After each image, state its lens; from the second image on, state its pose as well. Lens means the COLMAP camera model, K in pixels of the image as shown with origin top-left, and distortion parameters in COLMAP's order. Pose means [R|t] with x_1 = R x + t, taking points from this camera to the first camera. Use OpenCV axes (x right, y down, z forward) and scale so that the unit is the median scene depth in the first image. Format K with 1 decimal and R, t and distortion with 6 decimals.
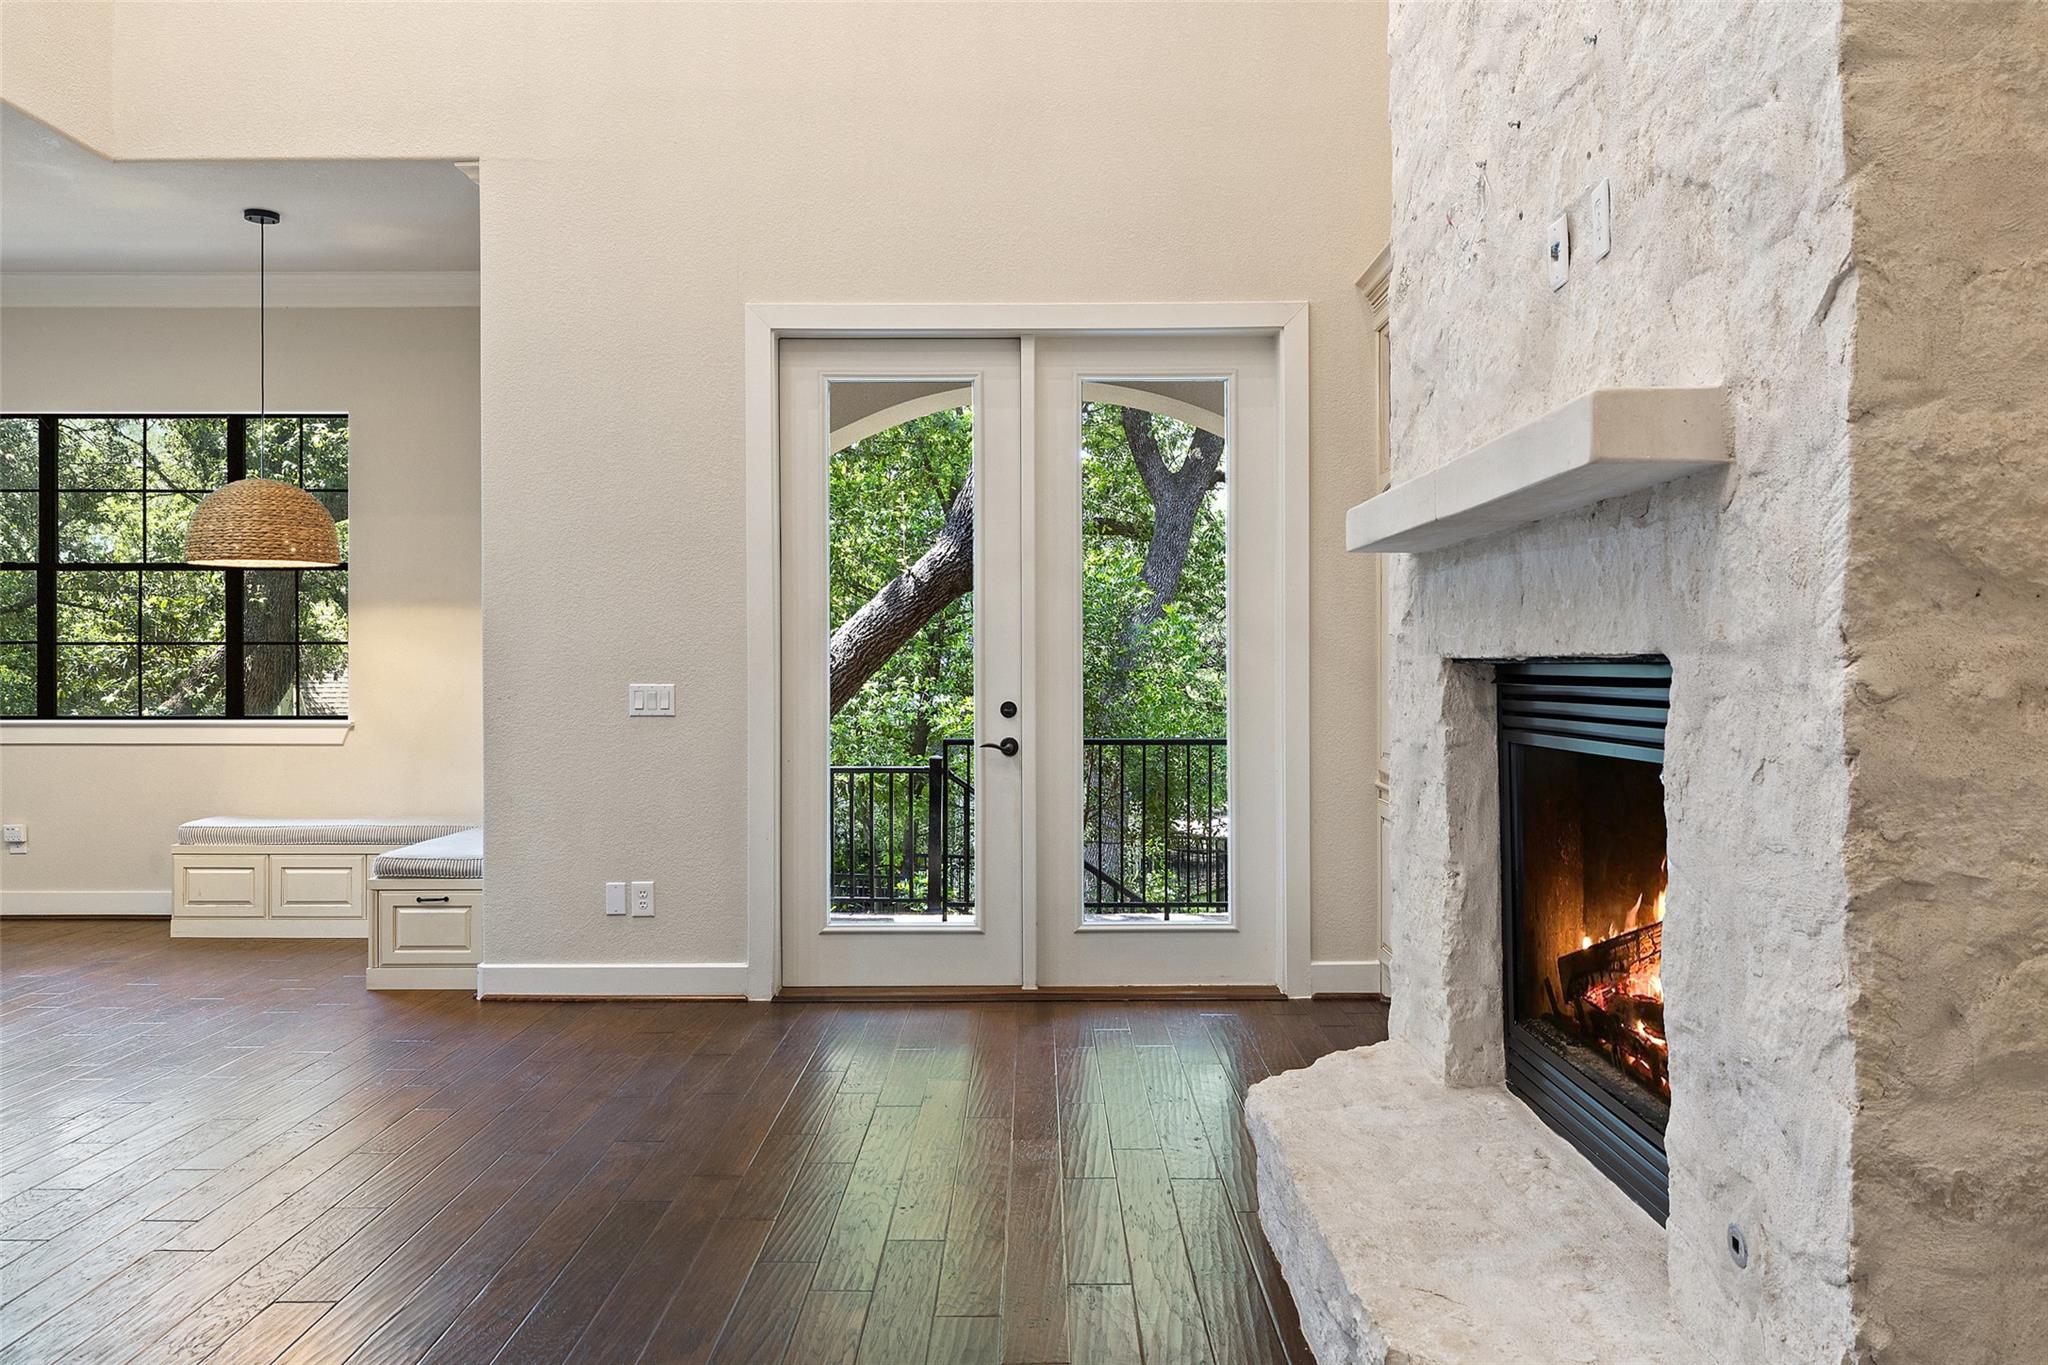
lens RADIAL K [[1448.7, 0, 1015.8], [0, 1448.7, 637.7], [0, 0, 1]] dist [0.000994, 0.004168]
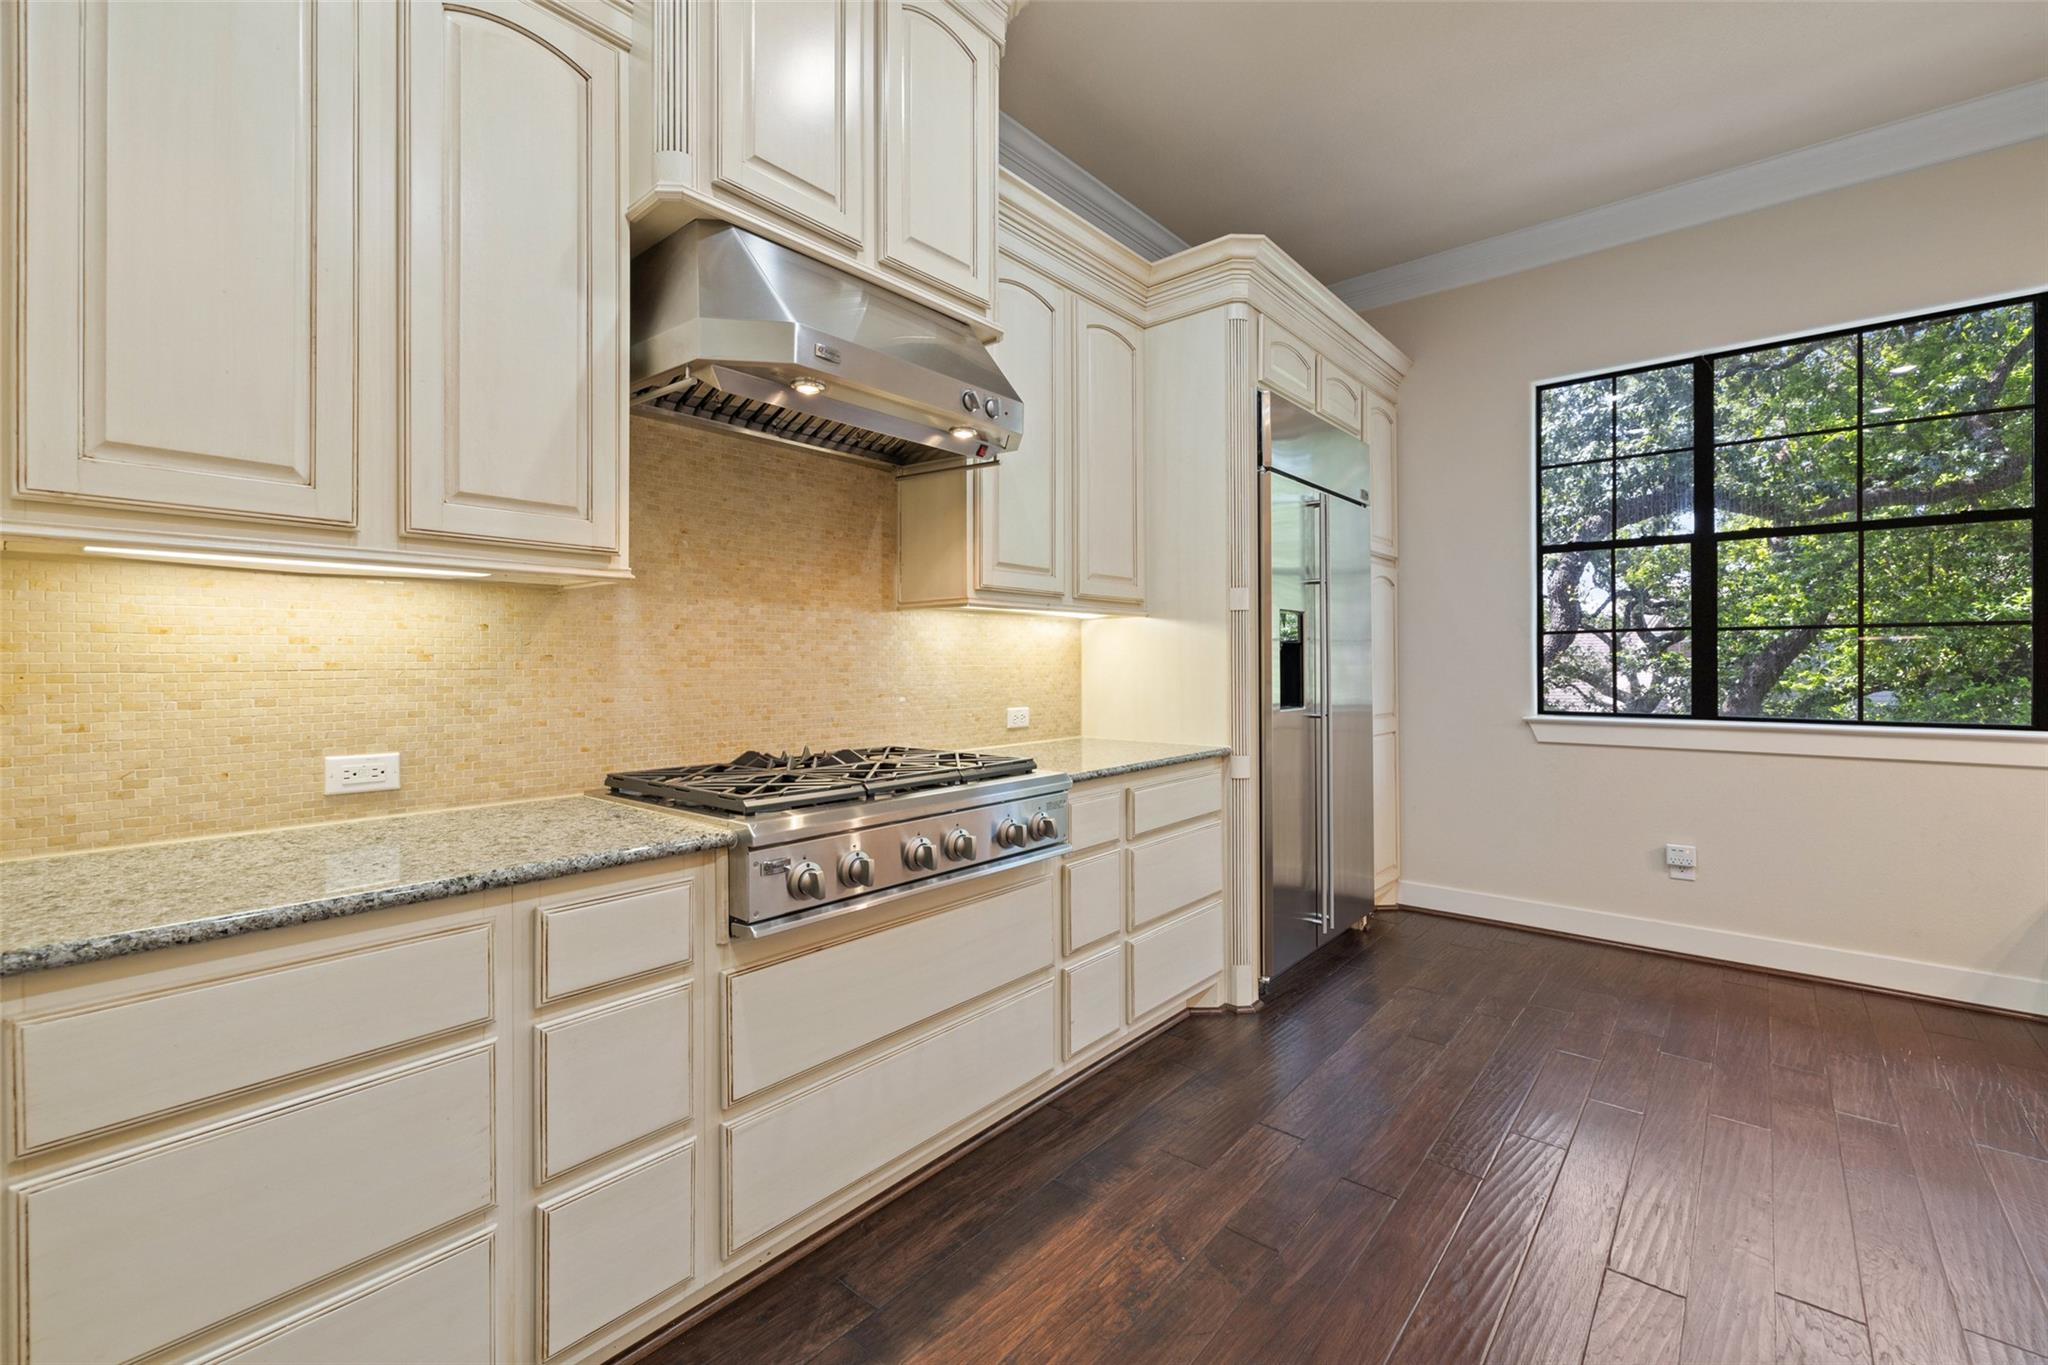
lens RADIAL K [[868.6, 0, 1028.0], [0, 868.6, 656.8], [0, 0, 1]] dist [-0.000030, -0.000429]
pose [[0.762298, -0.006234, -0.647197, -0.694546], [0.010509, 0.999941, 0.002747, 0.016035], [0.647141, -0.008895, 0.762318, 0.401872]]
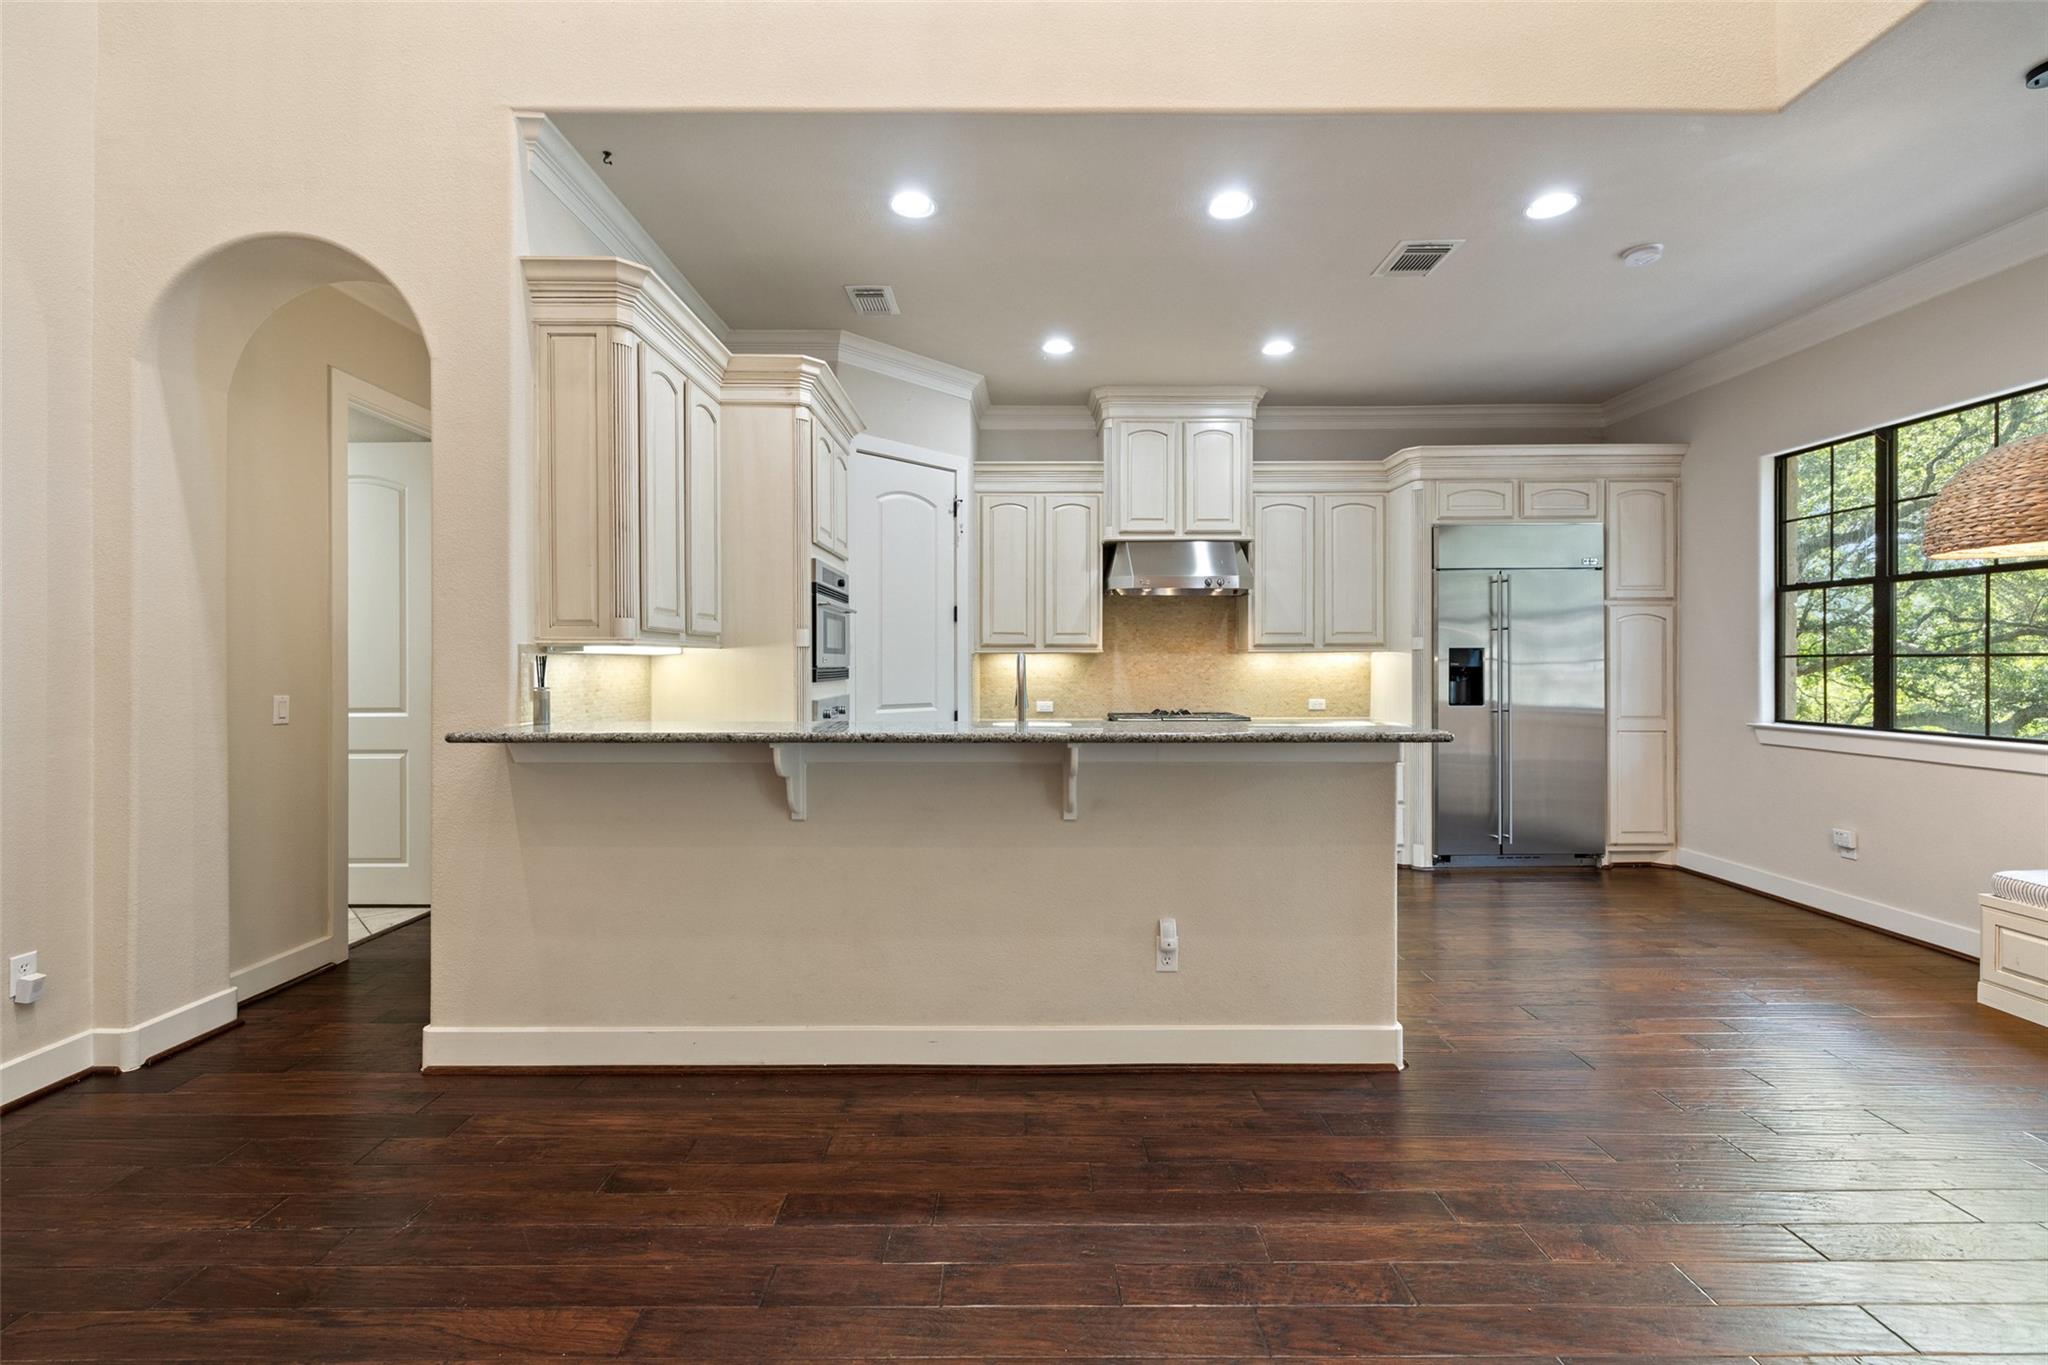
lens RADIAL K [[868.6, 0, 1020.9], [0, 868.6, 666.2], [0, 0, 1]] dist [-0.000030, -0.000429]
pose [[0.012921, 0.008996, -0.999876, -0.082522], [0.015847, 0.999832, 0.009200, -0.003901], [0.999791, -0.015964, 0.012776, 0.431808]]
